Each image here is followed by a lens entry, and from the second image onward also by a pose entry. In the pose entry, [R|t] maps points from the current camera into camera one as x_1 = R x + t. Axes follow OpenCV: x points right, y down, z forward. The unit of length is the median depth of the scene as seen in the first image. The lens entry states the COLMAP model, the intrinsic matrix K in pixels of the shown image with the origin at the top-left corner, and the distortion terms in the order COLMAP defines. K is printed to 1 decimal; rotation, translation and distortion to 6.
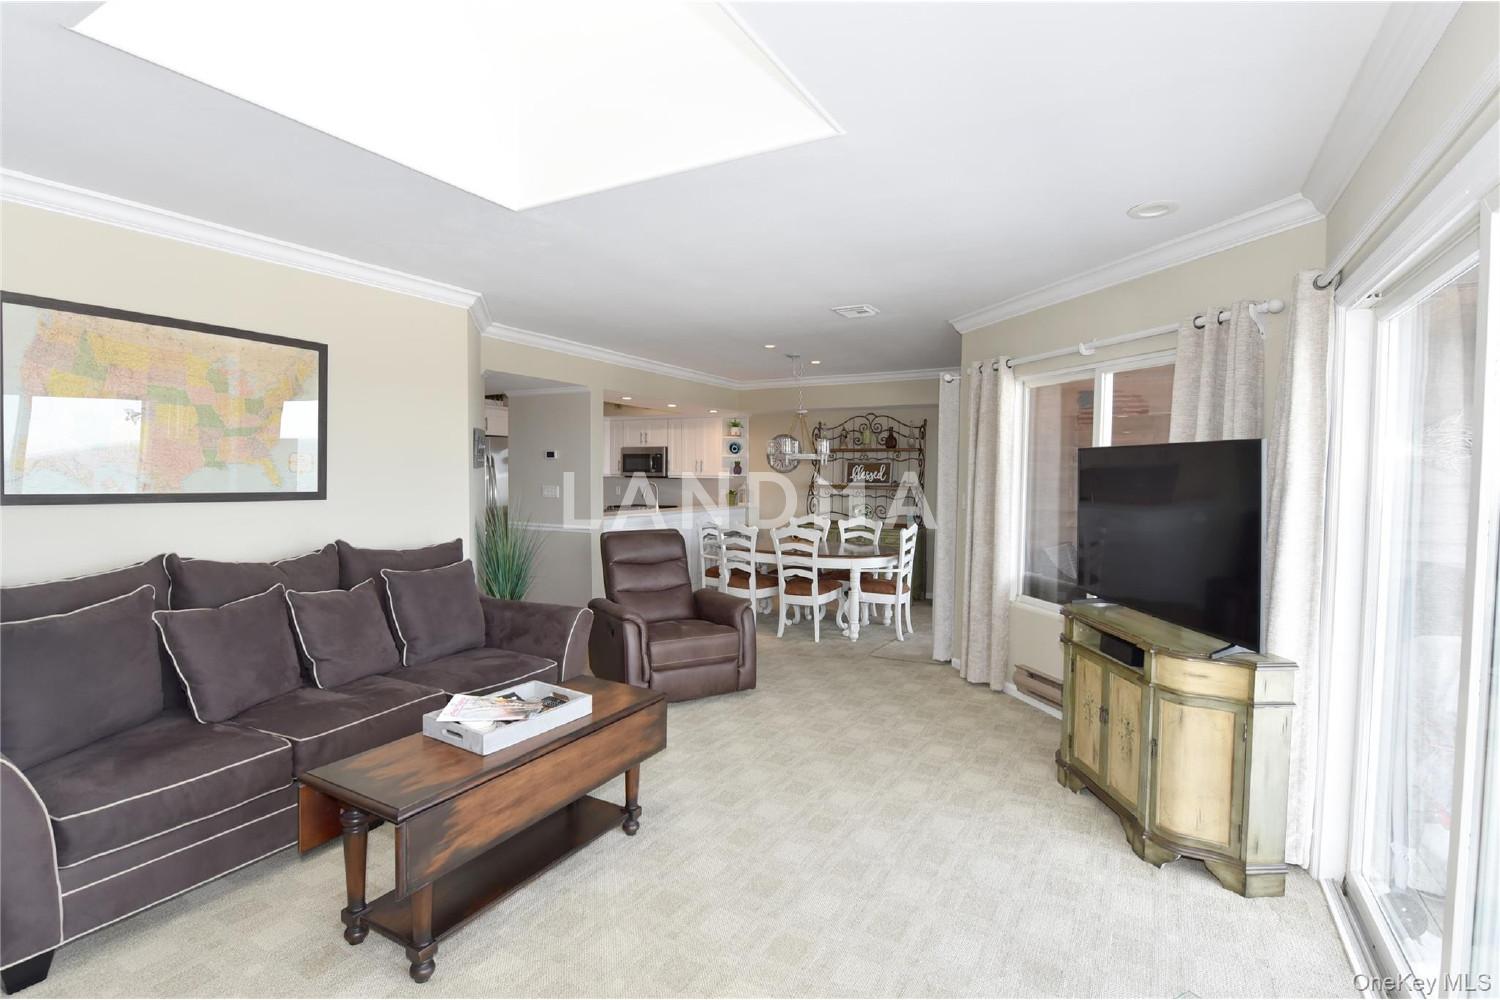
lens RADIAL K [[727.6, 0, 740.7], [0, 727.6, 504.3], [0, 0, 1]] dist [-0.001598, 0.000041]
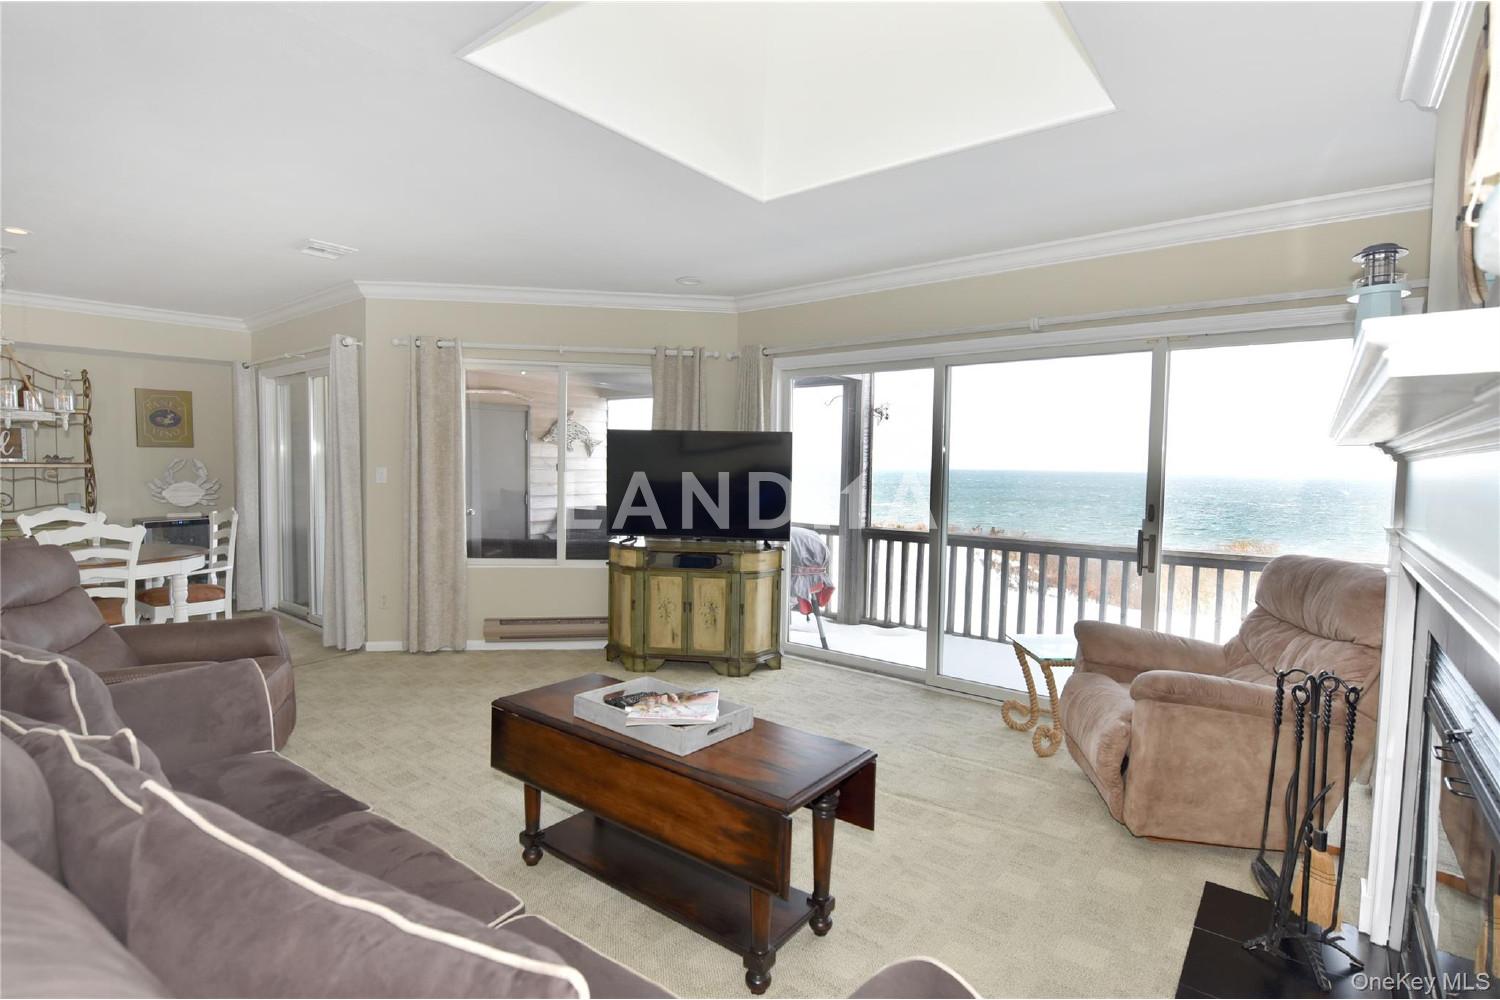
lens RADIAL K [[727.6, 0, 749.2], [0, 727.6, 500.2], [0, 0, 1]] dist [-0.001598, 0.000041]
pose [[0.131420, -0.063853, 0.989268, -0.623066], [0.031855, 0.997680, 0.060164, -0.014288], [-0.990815, 0.023606, 0.133149, 0.419167]]
